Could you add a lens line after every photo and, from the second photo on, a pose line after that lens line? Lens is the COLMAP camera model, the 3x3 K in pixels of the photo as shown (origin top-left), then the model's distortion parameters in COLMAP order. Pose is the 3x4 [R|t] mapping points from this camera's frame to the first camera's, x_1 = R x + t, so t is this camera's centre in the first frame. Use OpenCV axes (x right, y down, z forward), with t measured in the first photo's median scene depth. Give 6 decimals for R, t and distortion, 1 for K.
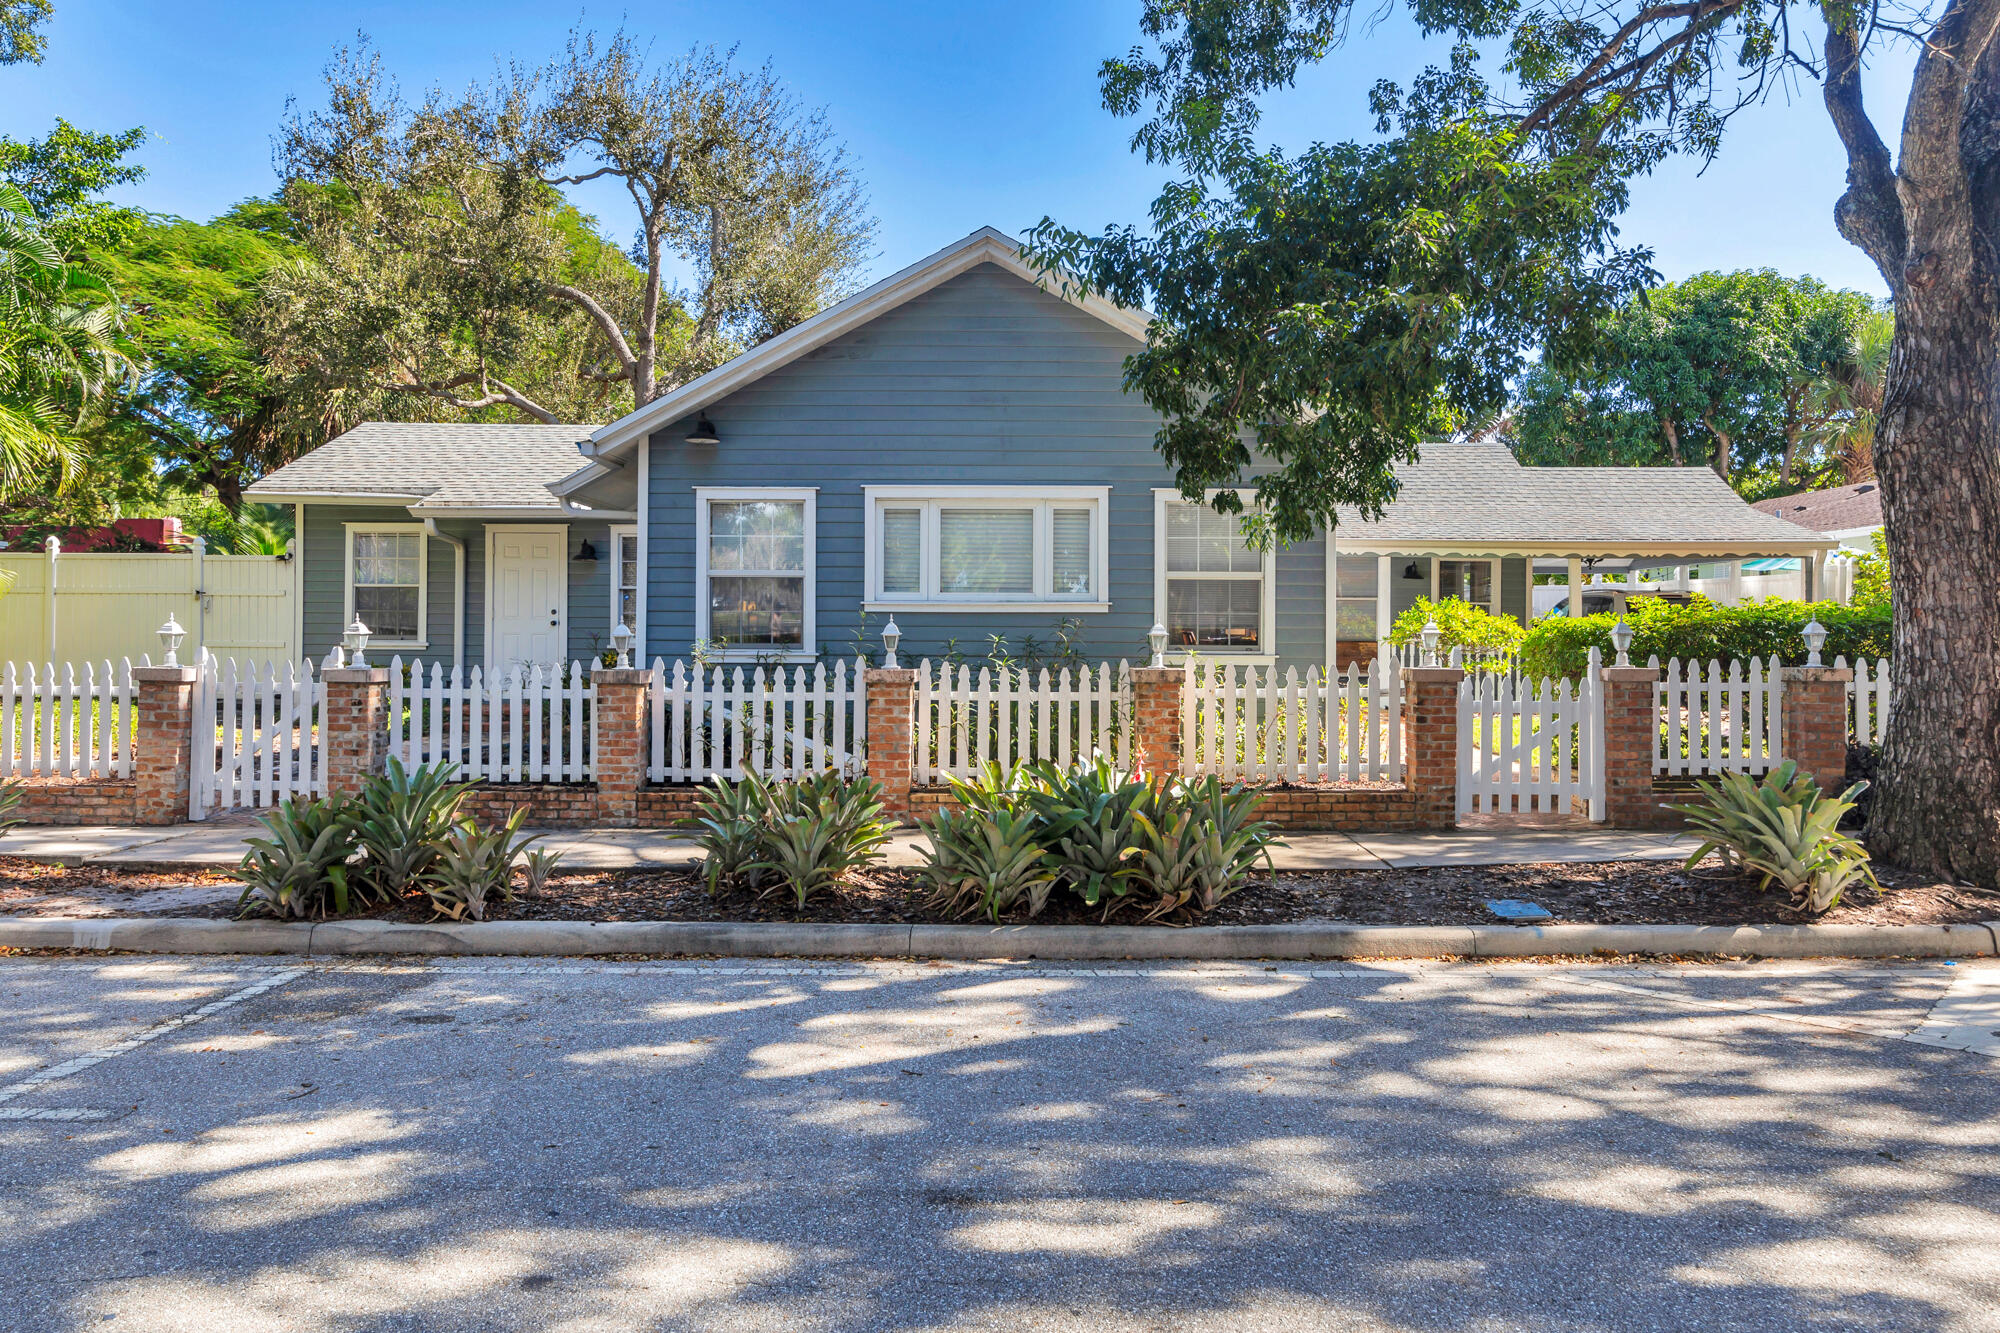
lens RADIAL K [[1381.6, 0, 1004.3], [0, 1381.6, 597.7], [0, 0, 1]] dist [-0.000556, 0.003631]
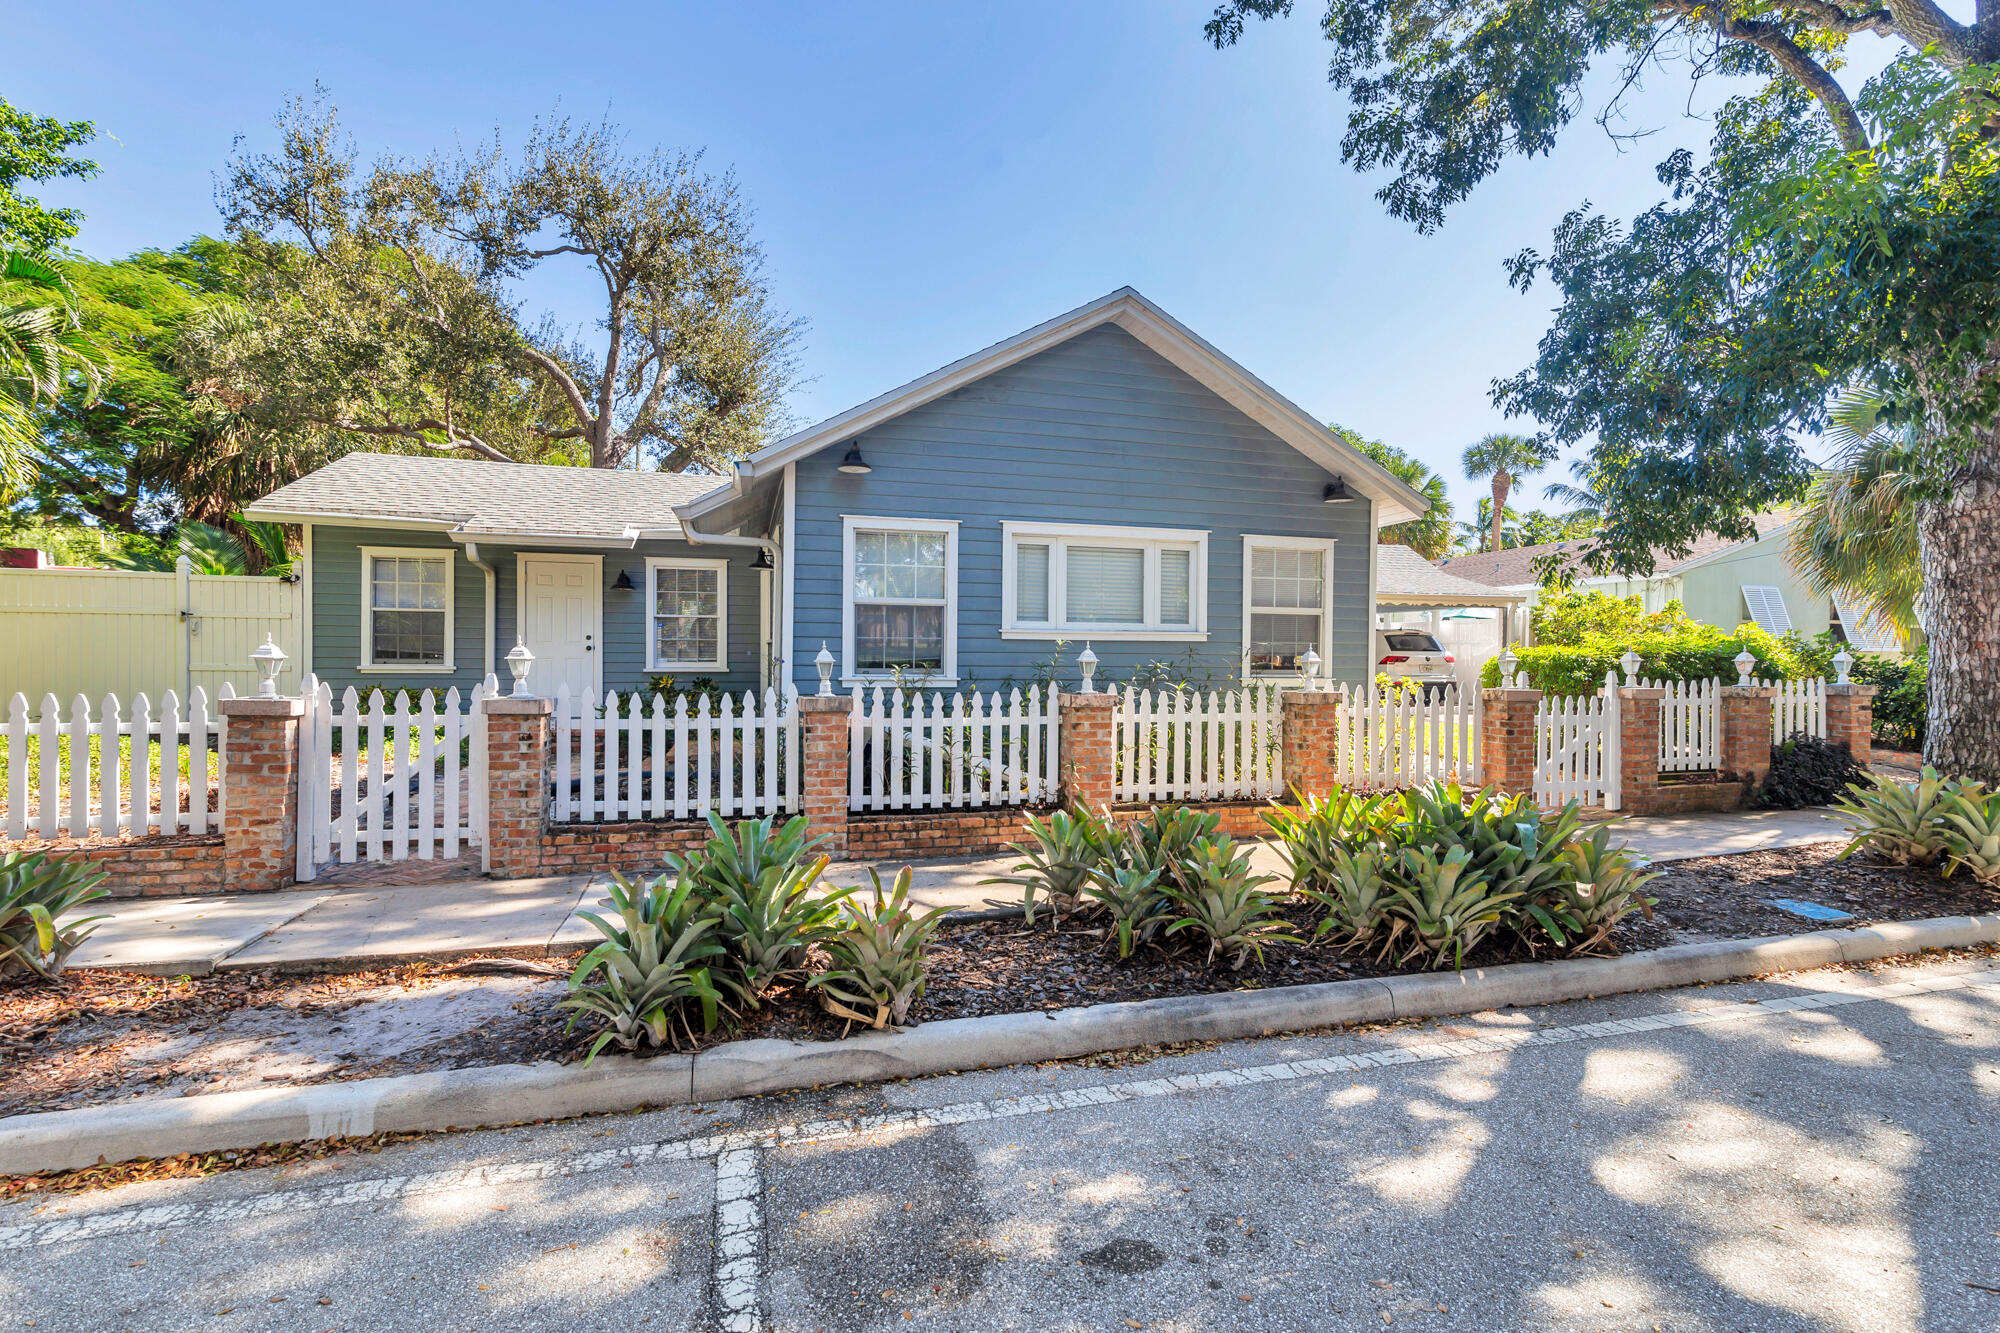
lens RADIAL K [[930.5, 0, 1004.7], [0, 930.5, 655.4], [0, 0, 1]] dist [0.002709, -0.000608]
pose [[0.959954, 0.003166, 0.280140, -0.301252], [-0.009736, 0.999709, 0.022066, 0.007001], [-0.279989, -0.023910, 0.959706, 0.306140]]
